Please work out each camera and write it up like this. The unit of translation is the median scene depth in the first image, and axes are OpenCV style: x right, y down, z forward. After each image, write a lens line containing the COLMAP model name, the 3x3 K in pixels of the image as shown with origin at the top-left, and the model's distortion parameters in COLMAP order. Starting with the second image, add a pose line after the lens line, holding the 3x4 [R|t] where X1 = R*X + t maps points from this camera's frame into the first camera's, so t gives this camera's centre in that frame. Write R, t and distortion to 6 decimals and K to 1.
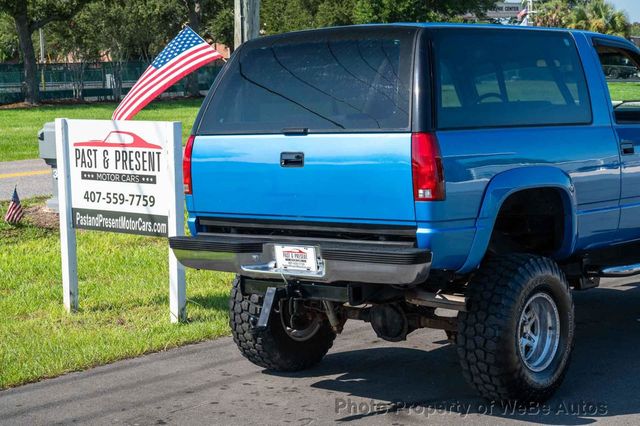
lens RADIAL K [[1308.1, 0, 320.0], [0, 1308.1, 213.0], [0, 0, 1]] dist [0.033150, -0.130787]
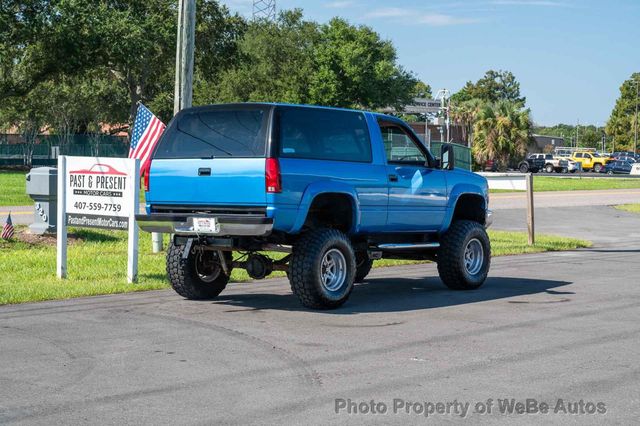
lens RADIAL K [[1308.1, 0, 320.0], [0, 1308.1, 213.0], [0, 0, 1]] dist [0.033150, -0.130787]
pose [[0.997806, 0.040050, 0.052719, 0.032843], [-0.036404, 0.996994, -0.068393, 0.097553], [-0.055300, 0.066324, 0.996265, -0.608638]]
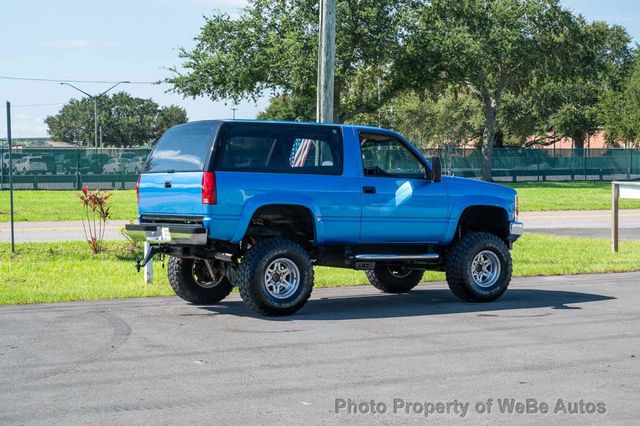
lens RADIAL K [[1308.1, 0, 320.0], [0, 1308.1, 213.0], [0, 0, 1]] dist [0.033150, -0.130787]
pose [[0.952685, 0.042769, -0.300937, 0.564797], [-0.063509, 0.996208, -0.059469, 0.075015], [0.297252, 0.075767, 0.951788, -0.592921]]
